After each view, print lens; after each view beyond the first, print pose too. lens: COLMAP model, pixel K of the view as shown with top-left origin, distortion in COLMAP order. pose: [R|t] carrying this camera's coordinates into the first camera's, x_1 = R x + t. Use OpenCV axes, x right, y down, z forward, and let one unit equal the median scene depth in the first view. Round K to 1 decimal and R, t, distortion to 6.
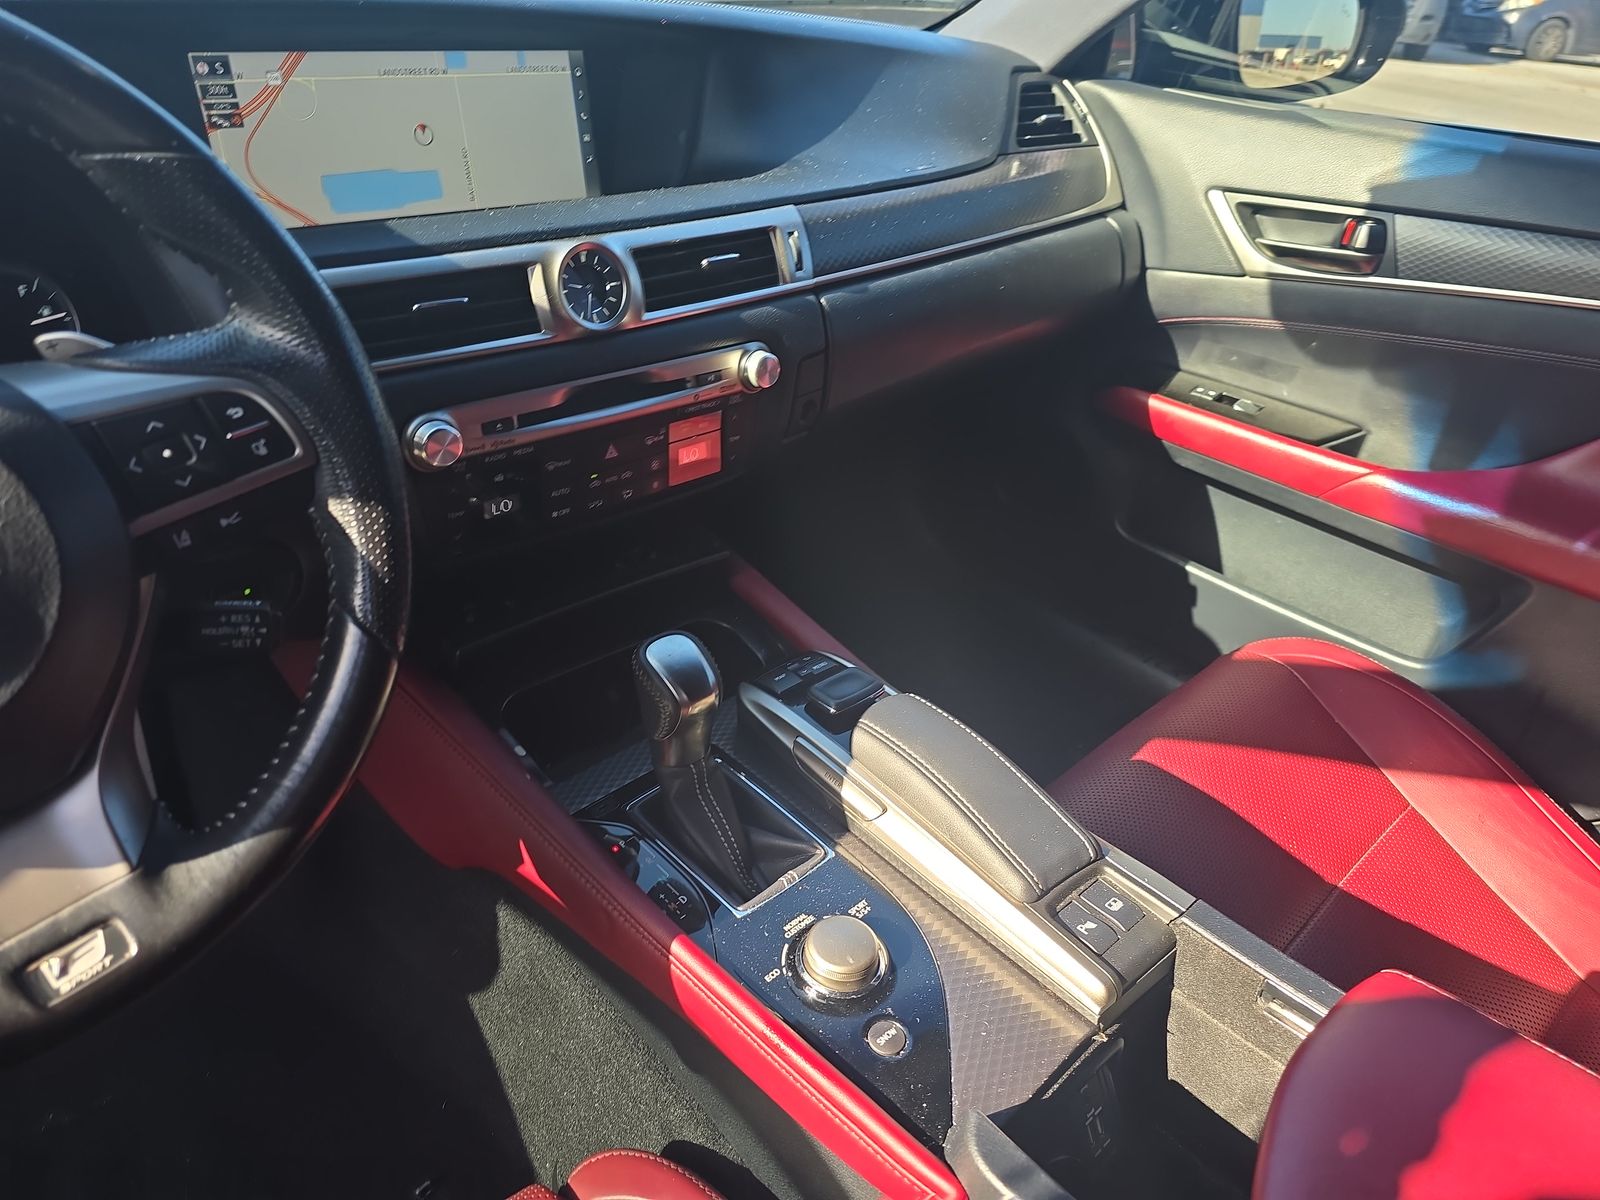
lens RADIAL K [[1047.1, 0, 793.5], [0, 1047.1, 600.0], [0, 0, 1]] dist [-0.043630, -0.002714]
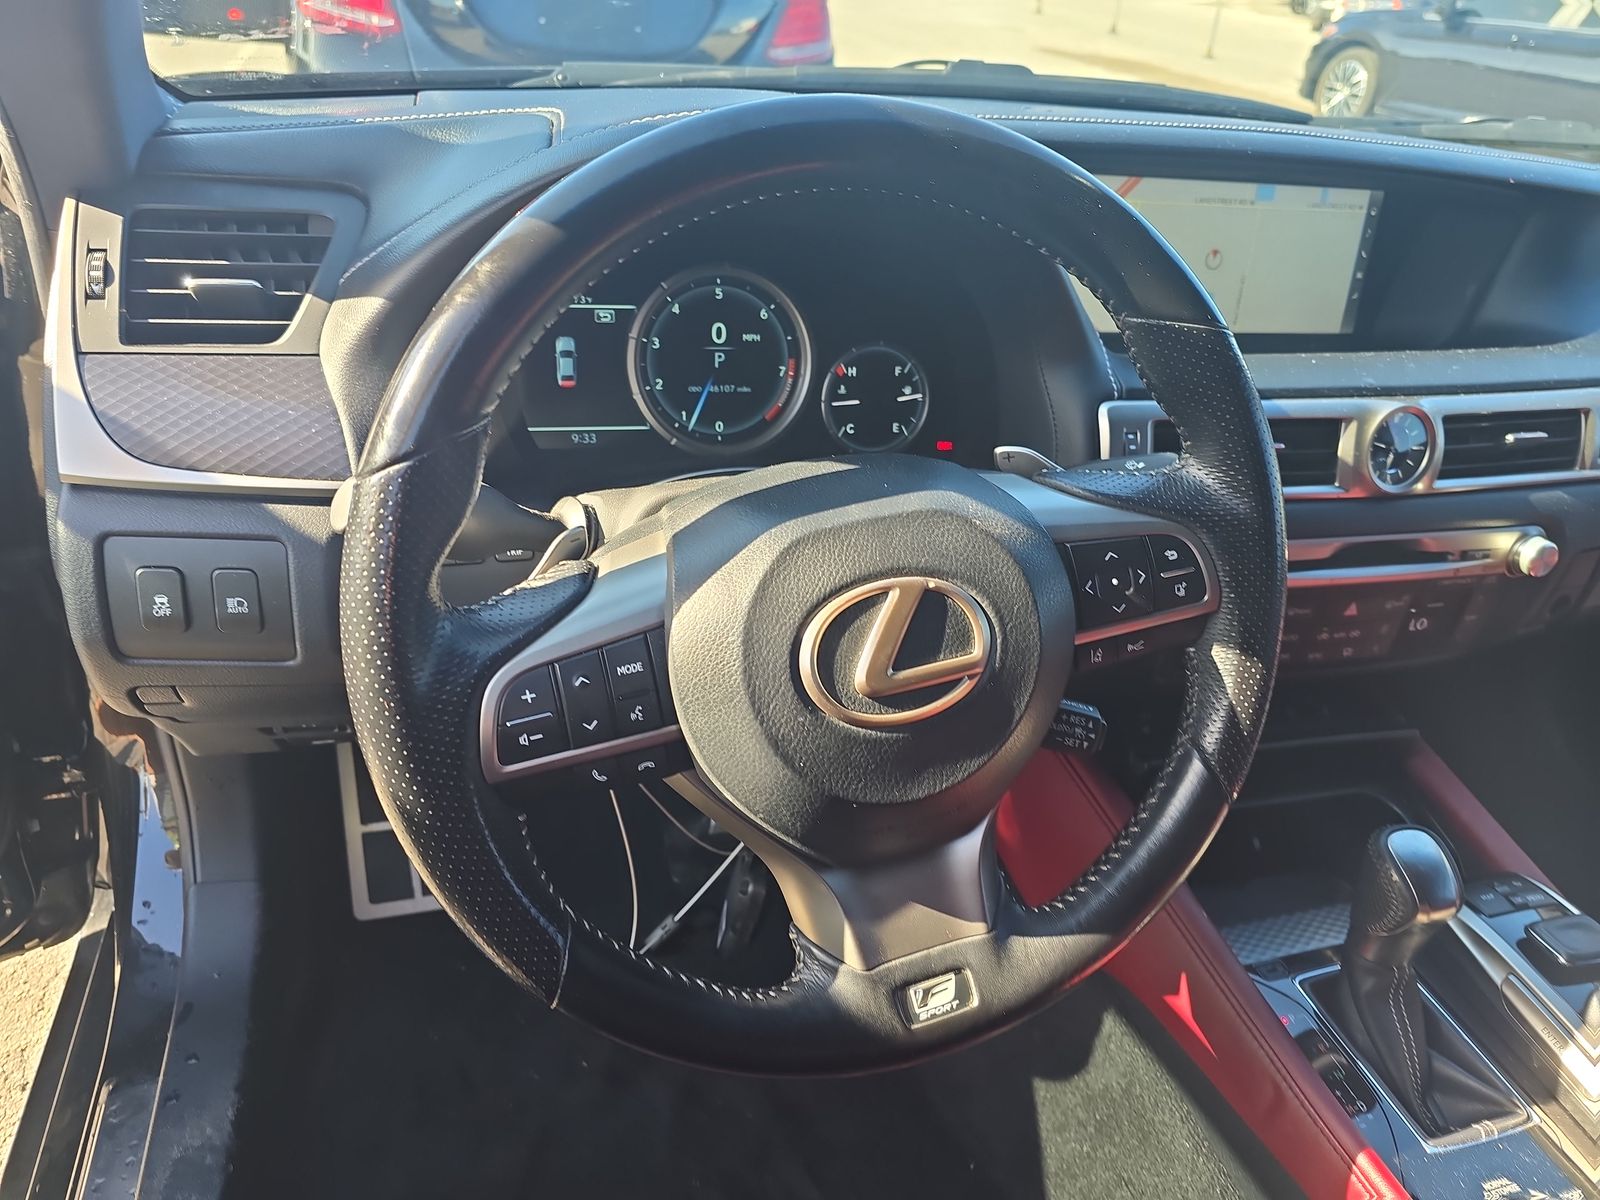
lens RADIAL K [[1047.1, 0, 793.5], [0, 1047.1, 600.0], [0, 0, 1]] dist [-0.043630, -0.002714]
pose [[0.865392, 0.240202, -0.439772, -0.201171], [-0.264746, 0.964301, 0.005725, -0.018642], [0.425448, 0.111473, 0.898091, -0.078698]]
